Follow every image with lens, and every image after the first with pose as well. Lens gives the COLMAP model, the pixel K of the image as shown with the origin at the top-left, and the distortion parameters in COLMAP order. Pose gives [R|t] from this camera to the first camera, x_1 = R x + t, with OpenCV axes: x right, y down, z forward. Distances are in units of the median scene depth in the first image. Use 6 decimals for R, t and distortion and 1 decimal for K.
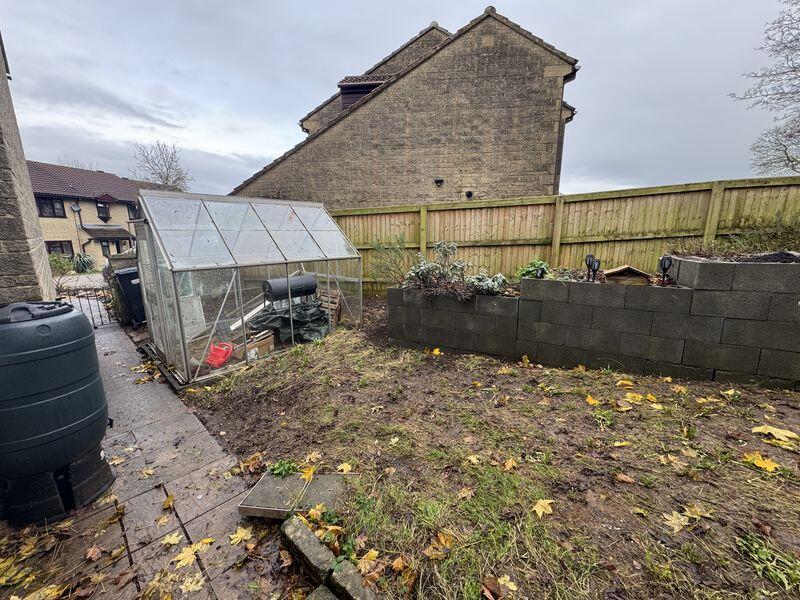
lens RADIAL K [[318.0, 0, 399.7], [0, 318.0, 299.7], [0, 0, 1]] dist [-0.000063, 0.000117]
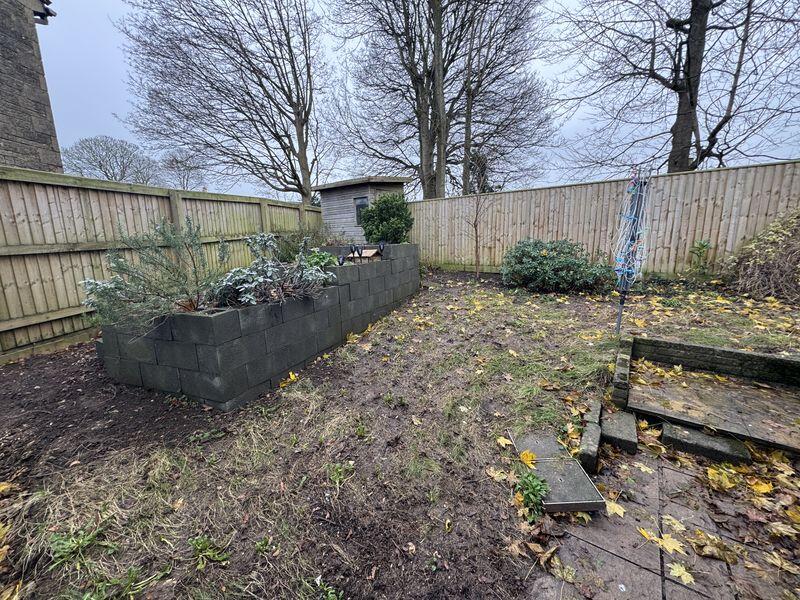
lens RADIAL K [[318.0, 0, 399.9], [0, 318.0, 299.5], [0, 0, 1]] dist [-0.000063, 0.000117]
pose [[-0.069180, -0.176784, 0.981815, -0.390560], [0.222909, 0.956551, 0.187941, -0.062102], [-0.972382, 0.231857, -0.026767, 0.454939]]
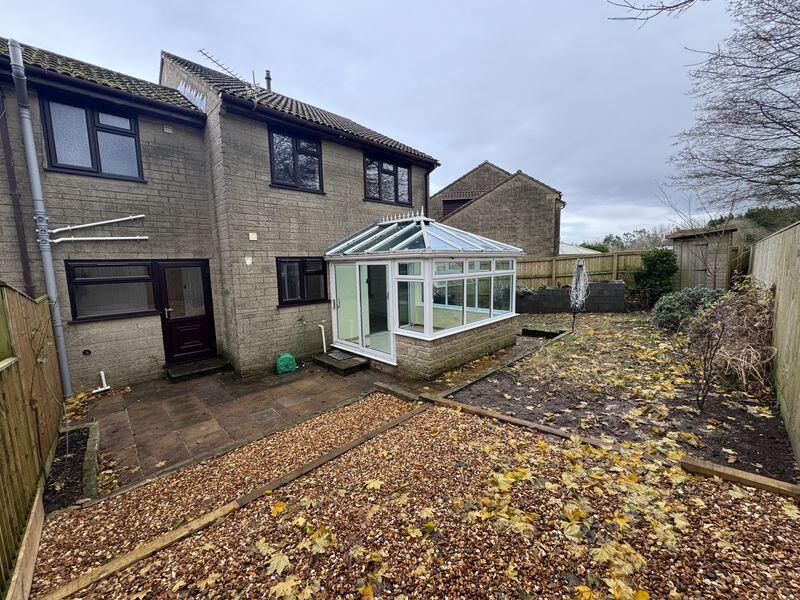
lens RADIAL K [[318.0, 0, 397.4], [0, 318.0, 298.8], [0, 0, 1]] dist [-0.000063, 0.000117]
pose [[0.998010, -0.013462, -0.061603, -0.495257], [0.007981, 0.996056, -0.088364, 0.175520], [0.062550, 0.087696, 0.994182, -1.328299]]
